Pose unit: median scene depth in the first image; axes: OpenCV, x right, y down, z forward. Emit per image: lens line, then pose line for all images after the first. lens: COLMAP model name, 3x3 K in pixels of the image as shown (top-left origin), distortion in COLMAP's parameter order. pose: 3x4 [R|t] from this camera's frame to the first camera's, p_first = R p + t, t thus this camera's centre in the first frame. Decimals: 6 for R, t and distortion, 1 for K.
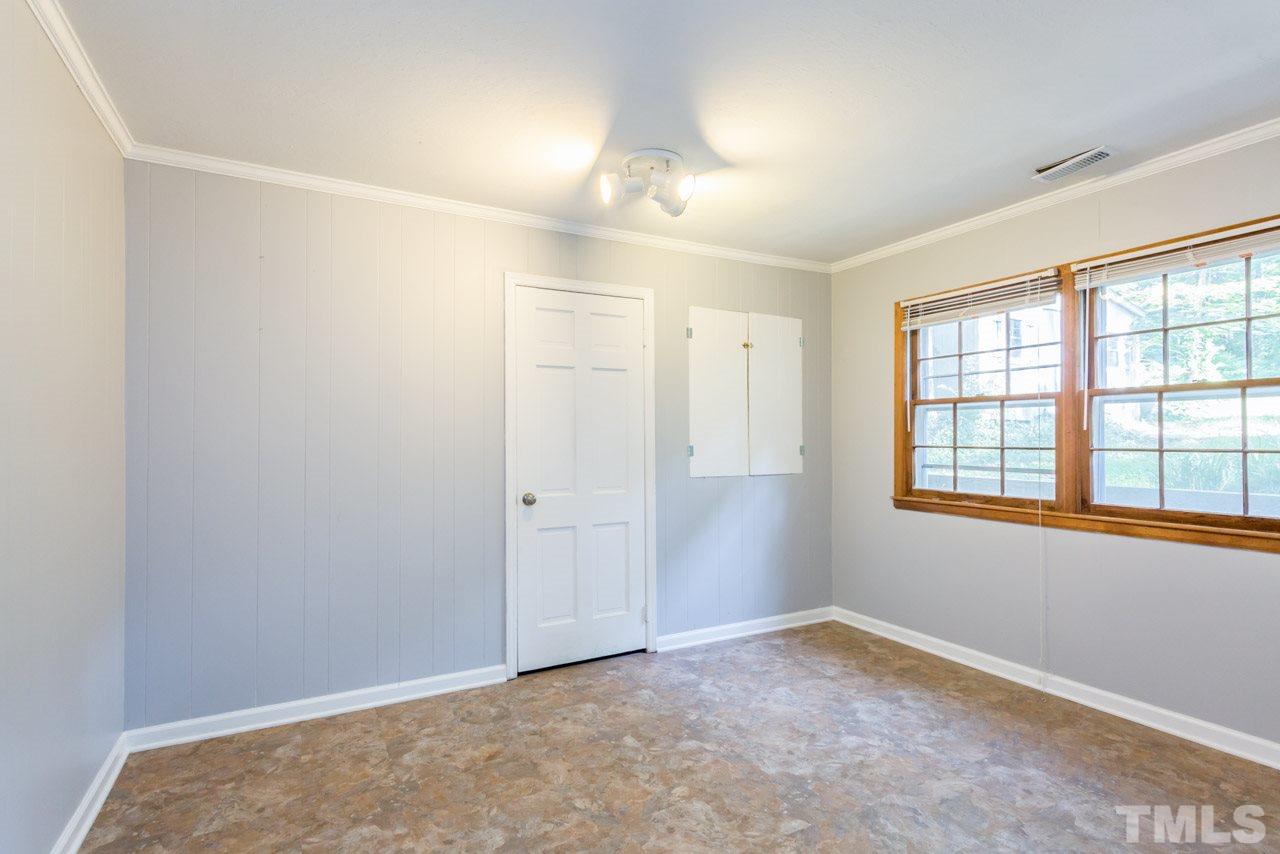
lens RADIAL K [[617.9, 0, 639.5], [0, 617.9, 438.3], [0, 0, 1]] dist [0.000710, 0.000329]
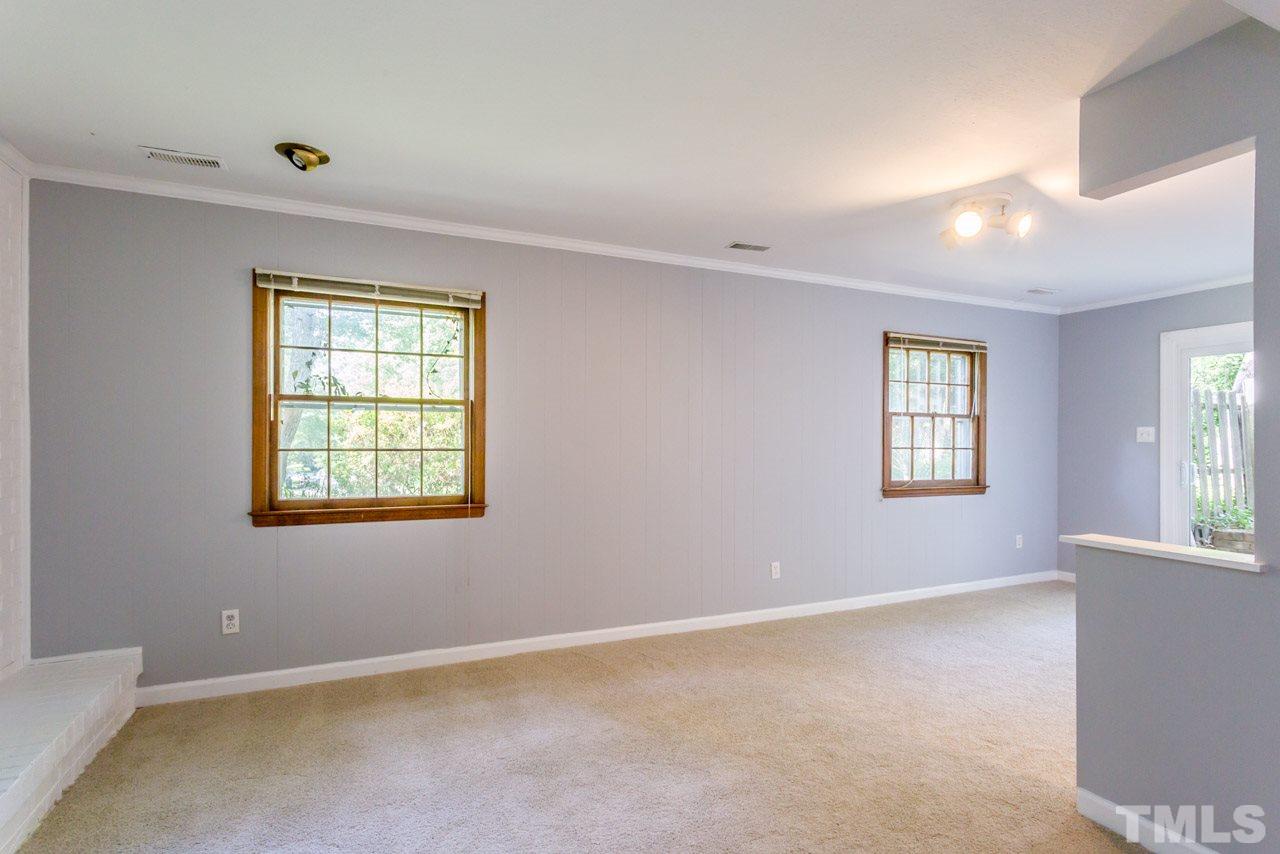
lens RADIAL K [[548.9, 0, 637.2], [0, 548.9, 440.0], [0, 0, 1]] dist [-0.000223, -0.000003]
pose [[0.135041, 0.003729, 0.990833, -0.257255], [-0.005647, 0.999980, -0.002994, 0.000839], [-0.990824, -0.005191, 0.135060, 0.468414]]
